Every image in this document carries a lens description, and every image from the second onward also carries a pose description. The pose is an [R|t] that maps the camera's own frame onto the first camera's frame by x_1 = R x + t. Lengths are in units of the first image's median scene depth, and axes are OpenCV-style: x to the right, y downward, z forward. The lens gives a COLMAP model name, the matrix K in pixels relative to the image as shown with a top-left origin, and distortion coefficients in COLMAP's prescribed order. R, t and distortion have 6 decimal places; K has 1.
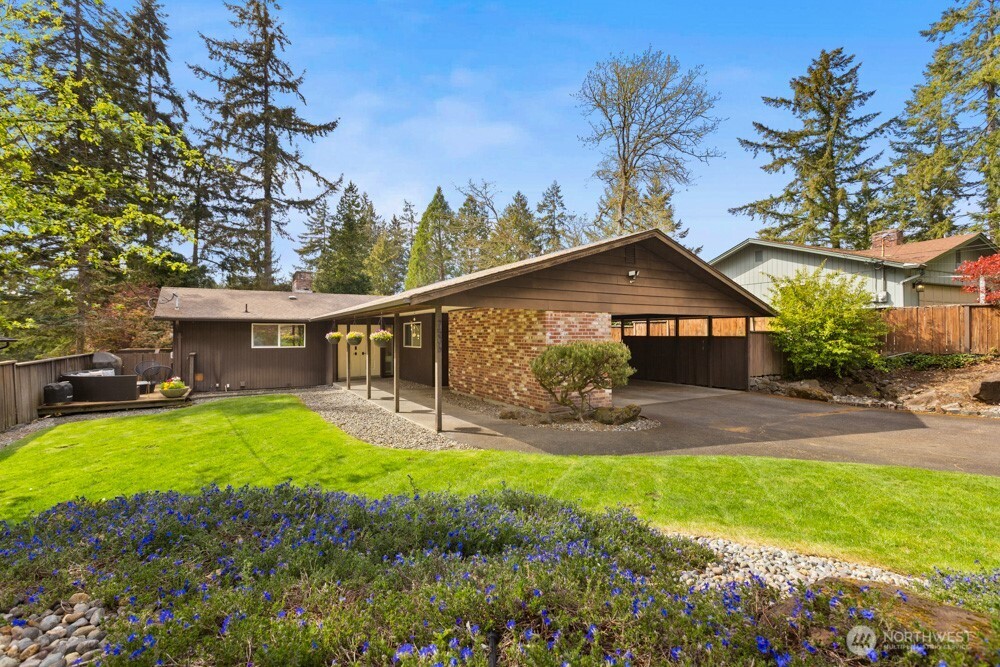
lens RADIAL K [[454.2, 0, 499.7], [0, 454.2, 331.5], [0, 0, 1]] dist [0.001596, -0.000520]
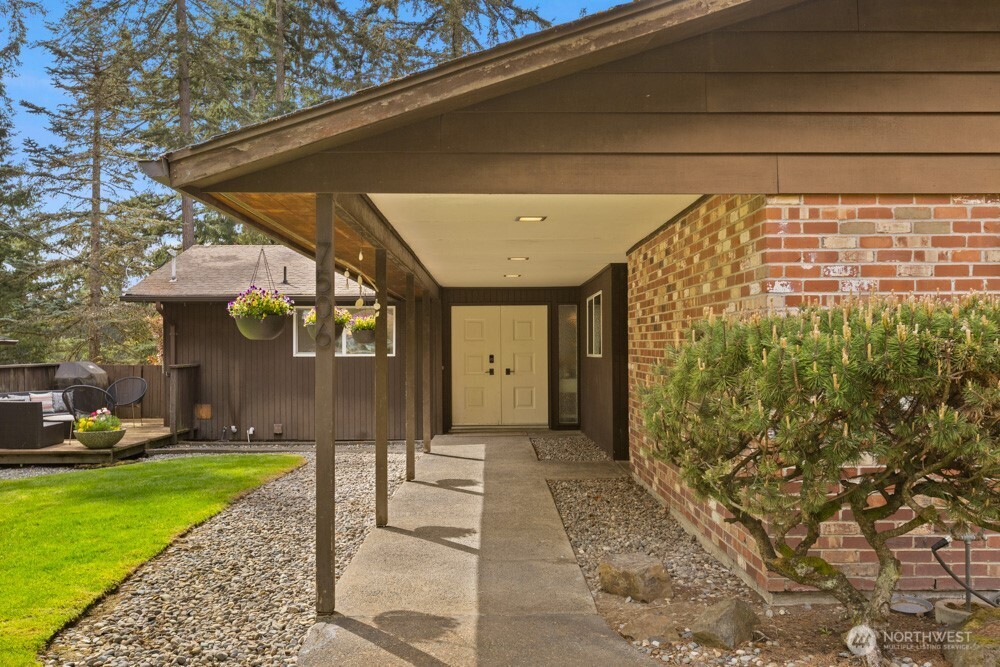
lens RADIAL K [[889.1, 0, 499.0], [0, 889.1, 338.3], [0, 0, 1]] dist [0.001035, -0.000049]
pose [[0.861308, -0.004916, -0.508059, 0.158832], [0.003947, 0.999988, -0.002986, 0.024758], [0.508068, 0.000567, 0.861317, 0.341814]]
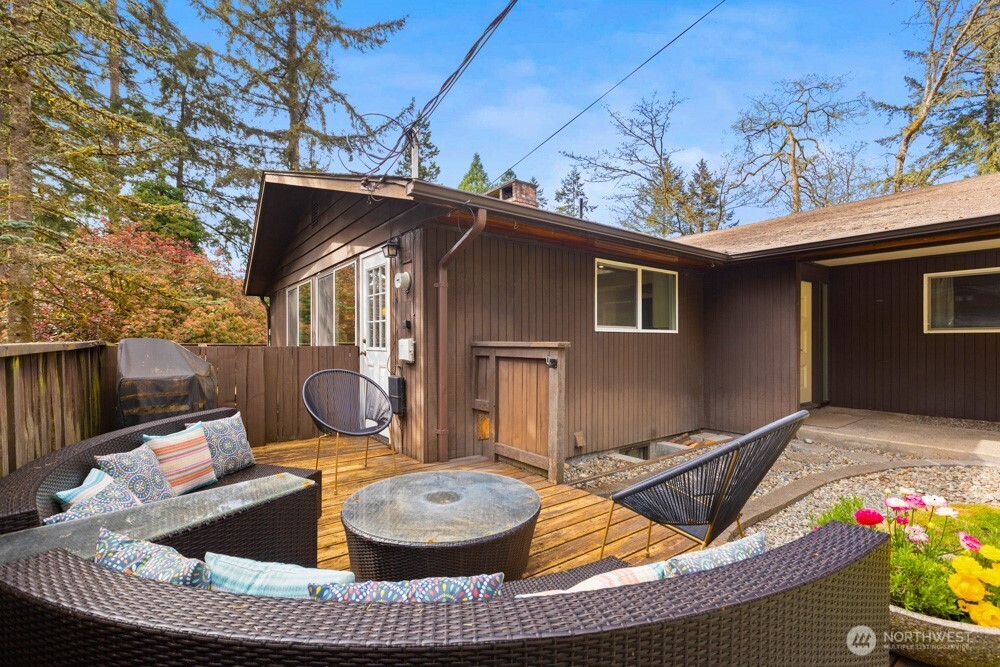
lens RADIAL K [[454.2, 0, 513.2], [0, 454.2, 346.6], [0, 0, 1]] dist [0.001596, -0.000520]
pose [[0.993004, 0.002541, 0.118057, -0.773075], [-0.005150, 0.999749, 0.021795, 0.048721], [-0.117972, -0.022250, 0.992768, 0.806222]]
